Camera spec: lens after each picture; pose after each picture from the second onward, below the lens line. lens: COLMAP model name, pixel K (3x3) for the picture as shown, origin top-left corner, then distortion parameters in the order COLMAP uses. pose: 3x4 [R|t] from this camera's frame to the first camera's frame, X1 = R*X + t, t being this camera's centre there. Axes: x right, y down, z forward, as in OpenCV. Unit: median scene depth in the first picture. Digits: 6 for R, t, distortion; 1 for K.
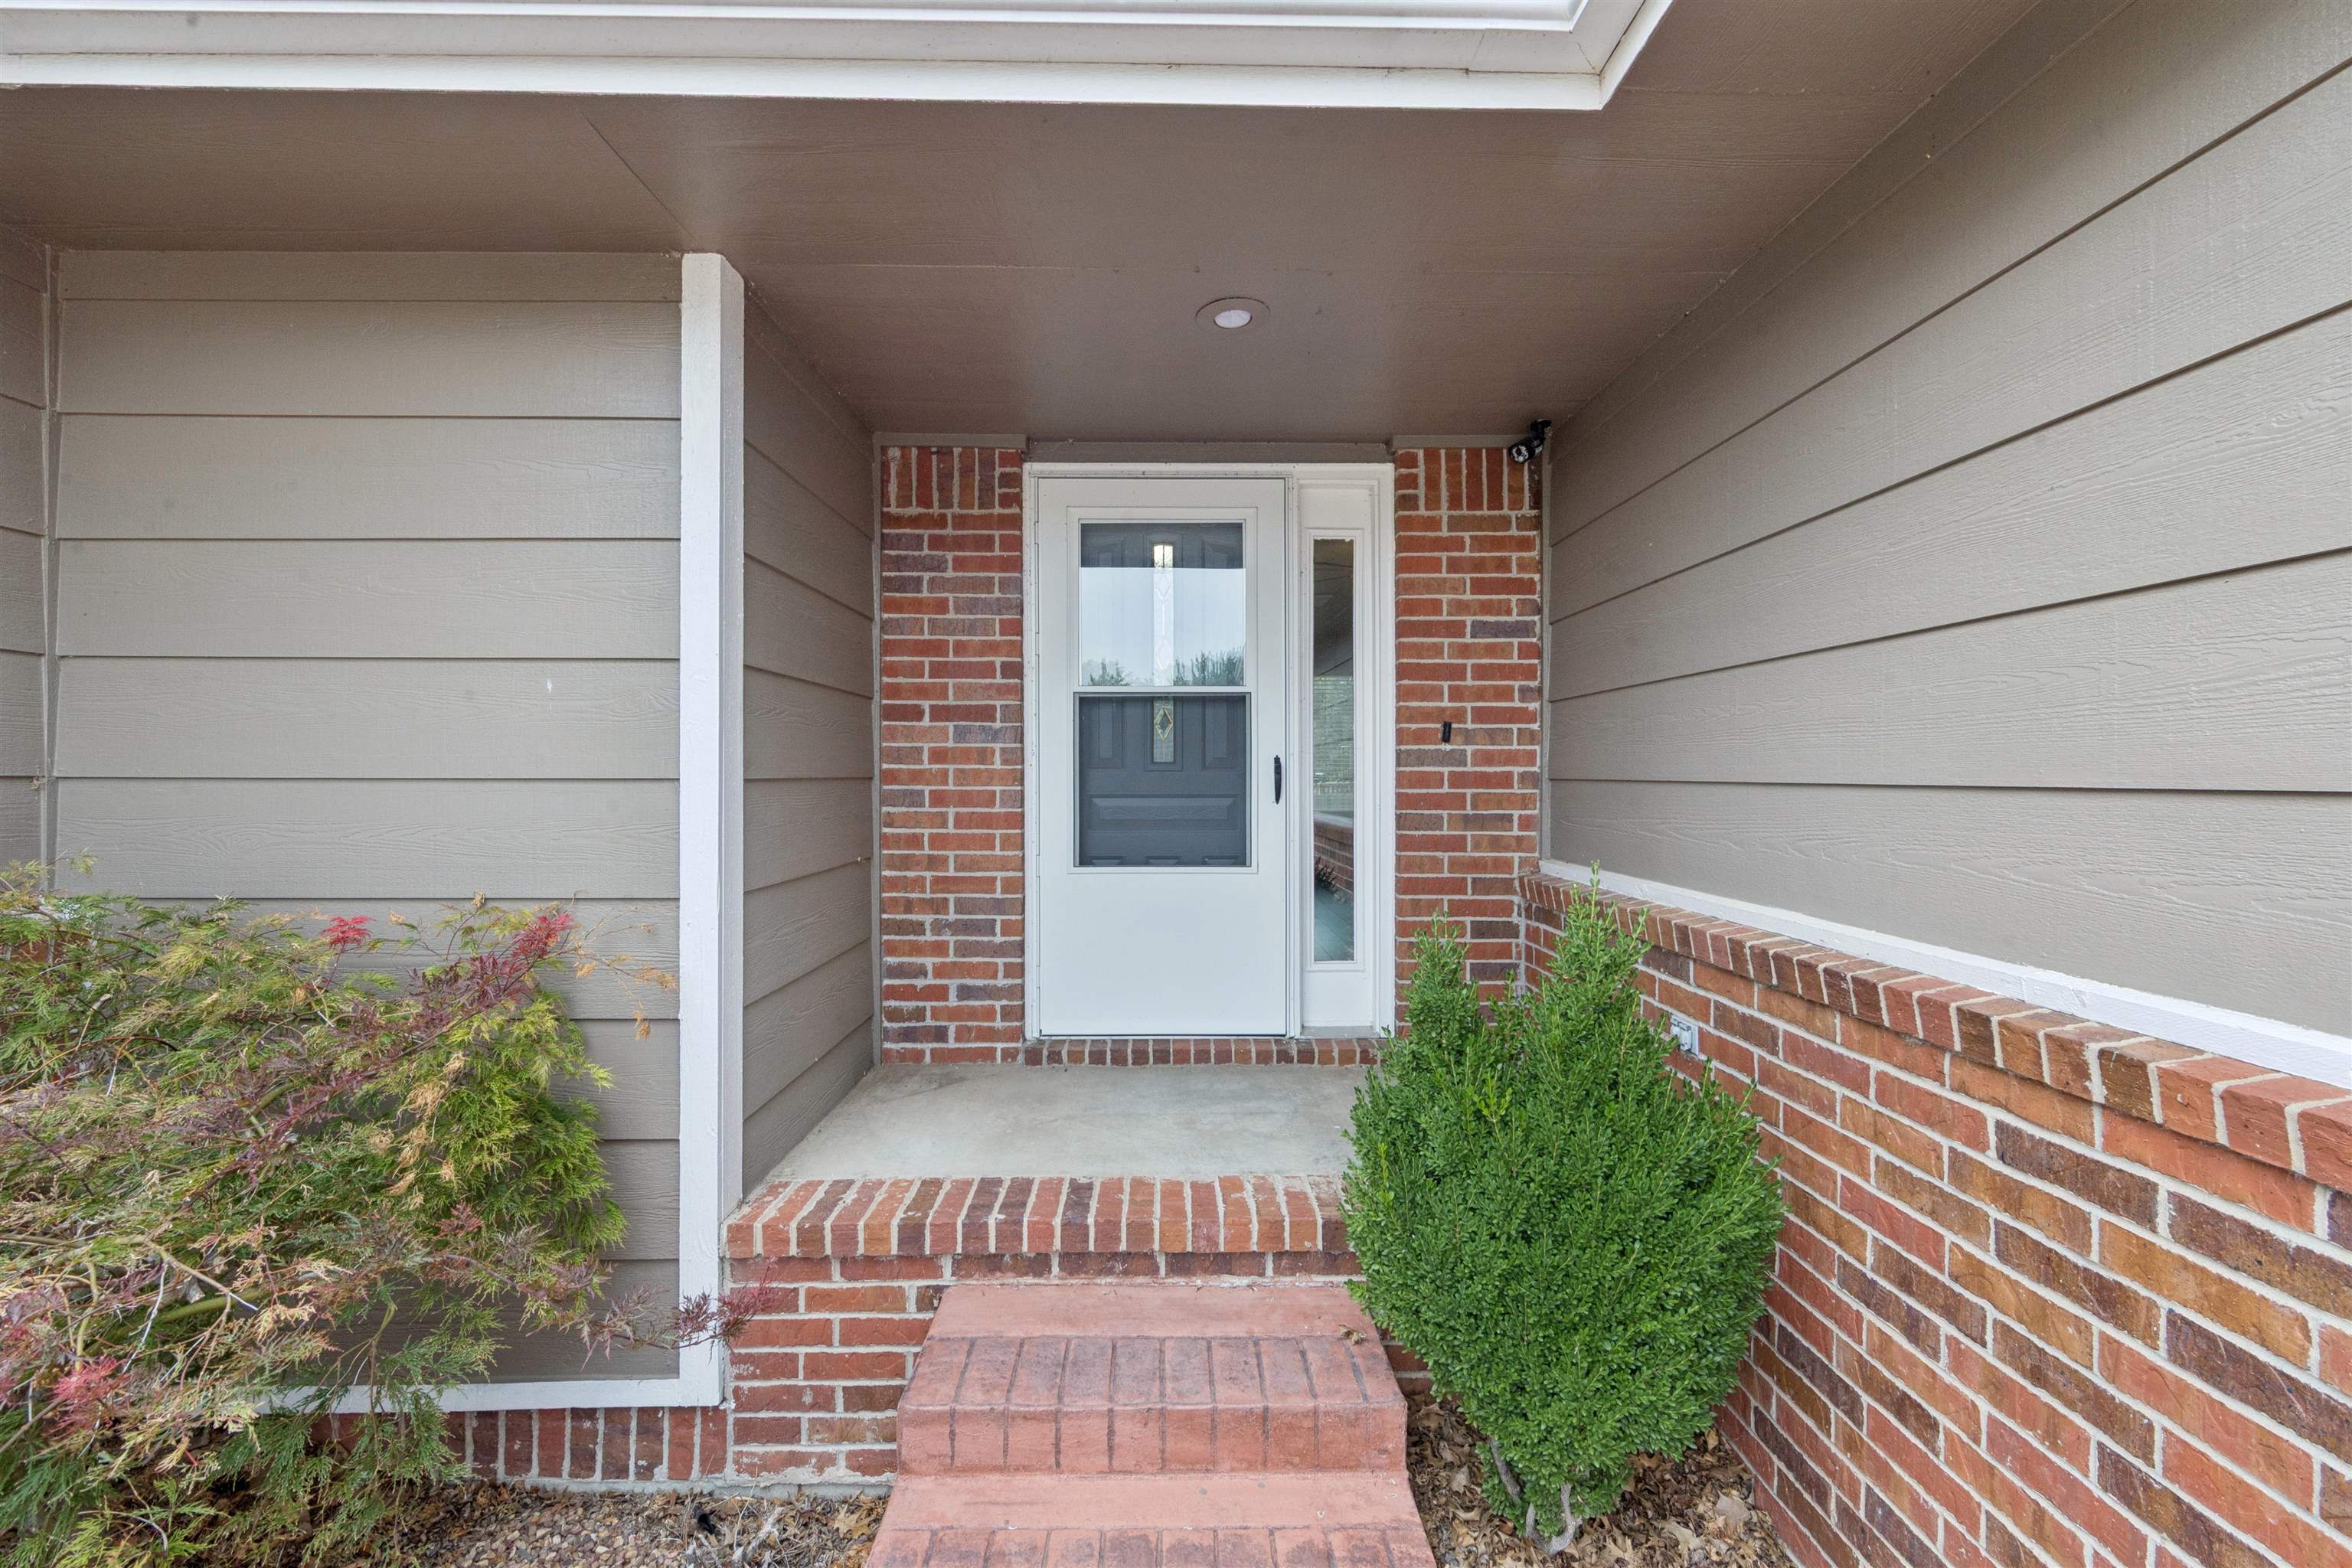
lens RADIAL K [[928.7, 0, 1183.1], [0, 928.7, 786.3], [0, 0, 1]] dist [-0.002388, -0.001142]
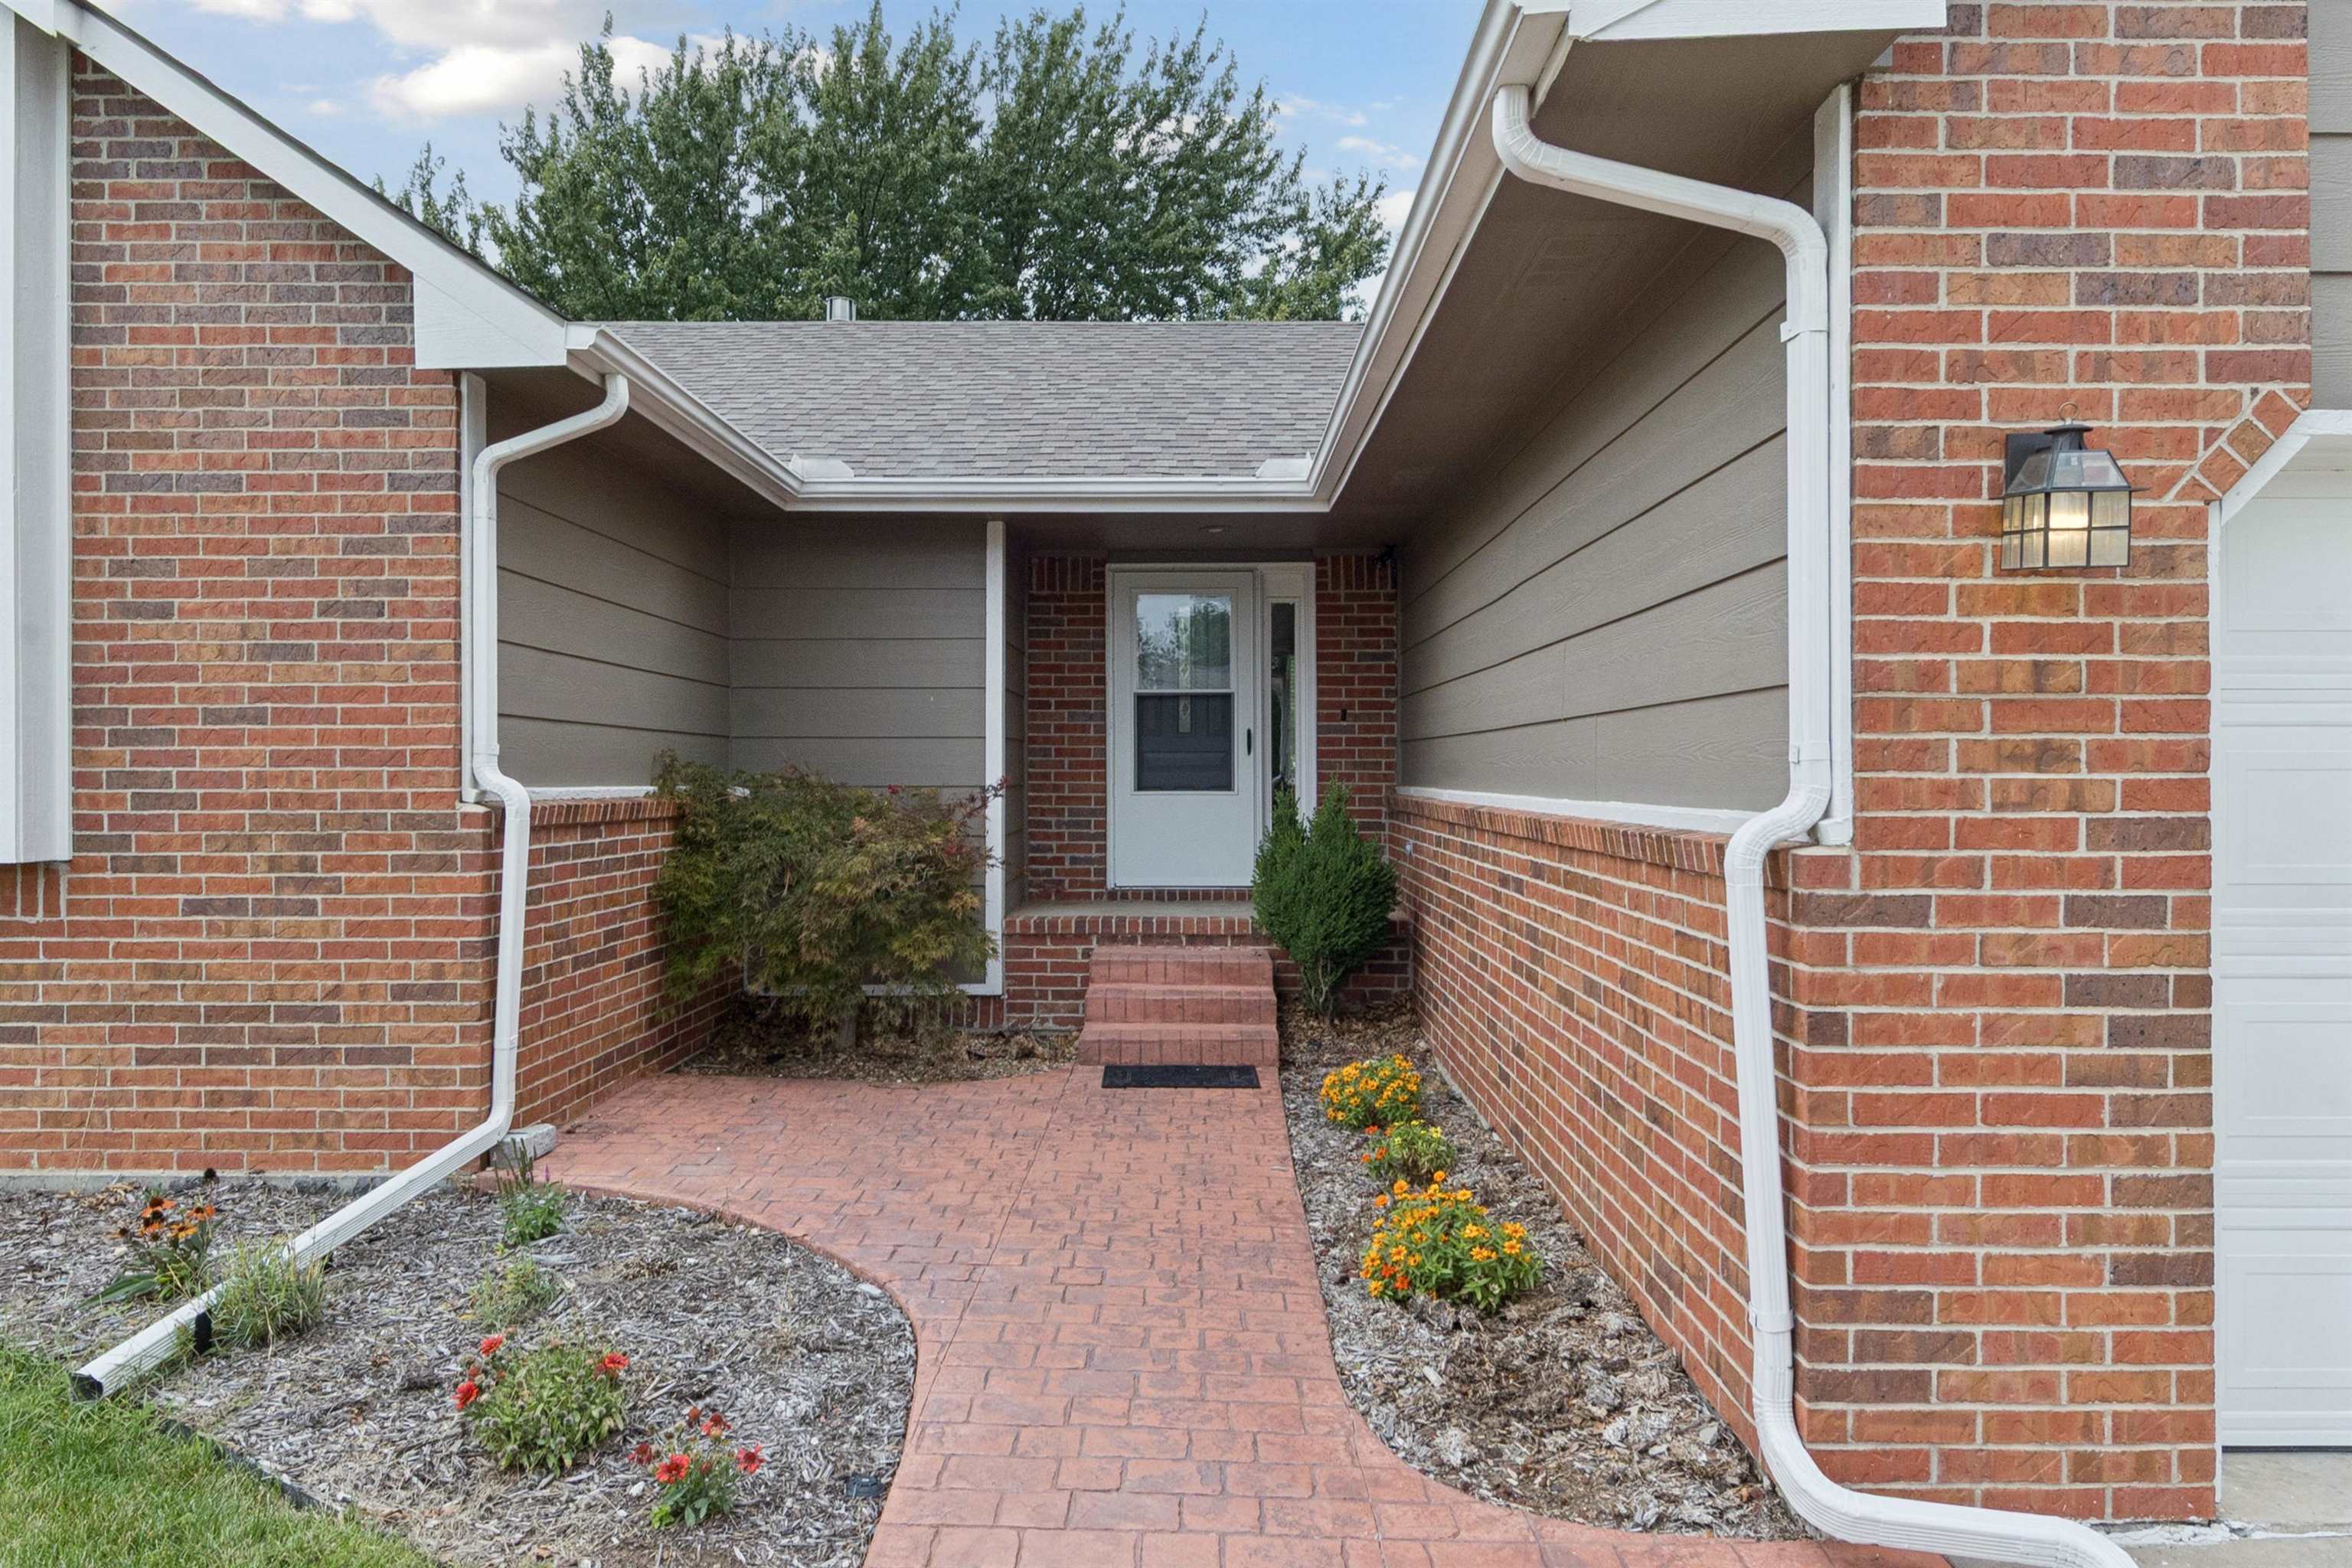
lens RADIAL K [[928.7, 0, 1179.5], [0, 928.7, 760.8], [0, 0, 1]] dist [-0.002388, -0.001142]
pose [[0.999642, -0.000408, -0.026757, 0.016742], [0.000313, 0.999994, -0.003564, 0.035749], [0.026758, 0.003554, 0.999636, -0.785097]]
